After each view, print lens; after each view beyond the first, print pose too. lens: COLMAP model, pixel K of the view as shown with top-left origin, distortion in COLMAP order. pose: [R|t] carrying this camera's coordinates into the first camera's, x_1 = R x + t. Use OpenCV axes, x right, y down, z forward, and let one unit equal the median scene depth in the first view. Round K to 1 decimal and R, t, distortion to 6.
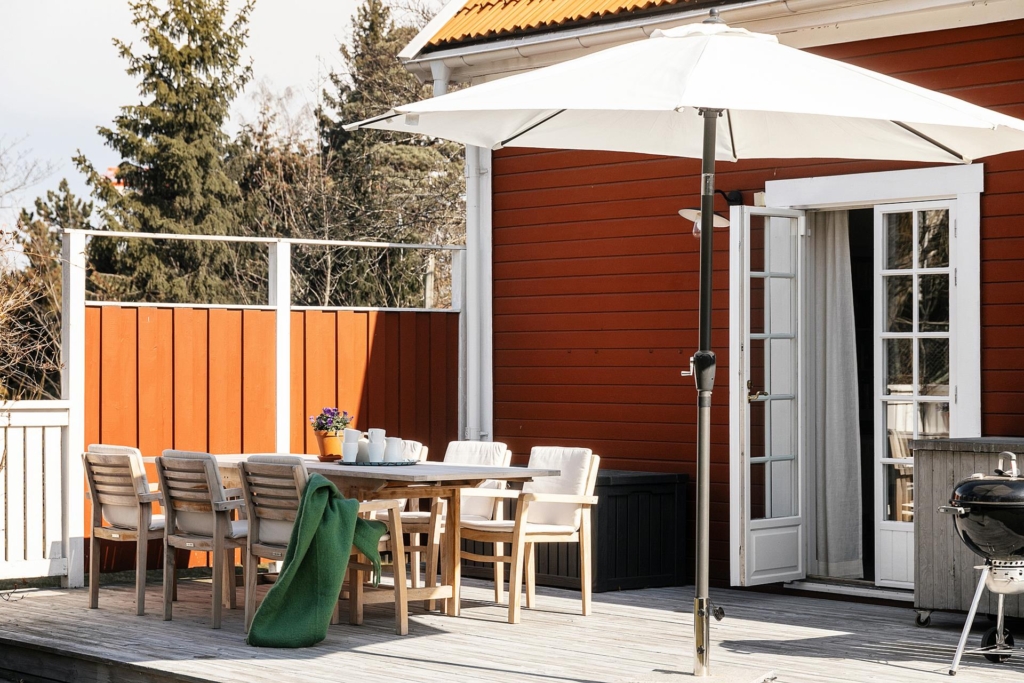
lens RADIAL K [[2374.9, 0, 511.4], [0, 2374.9, 342.1], [0, 0, 1]] dist [0.043409, 0.000000]
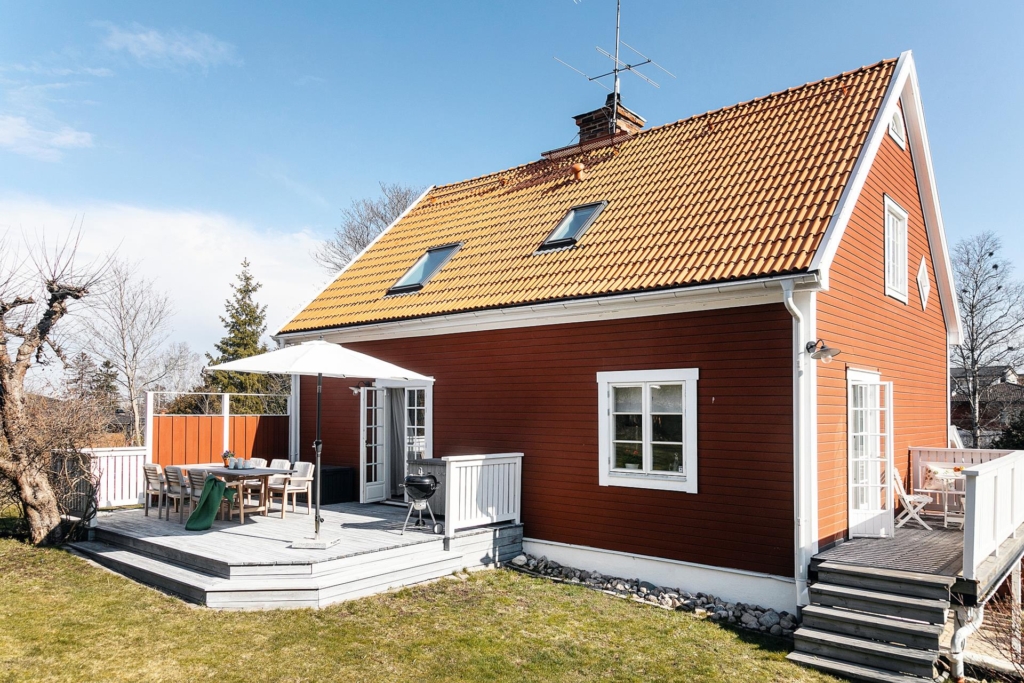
lens RADIAL K [[726.2, 0, 523.1], [0, 726.2, 388.1], [0, 0, 1]] dist [0.008722, 0.002038]
pose [[0.980718, 0.008331, 0.195251, 0.116164], [-0.003359, 0.999662, -0.025783, -0.030708], [-0.195400, 0.024630, 0.980414, -0.027995]]
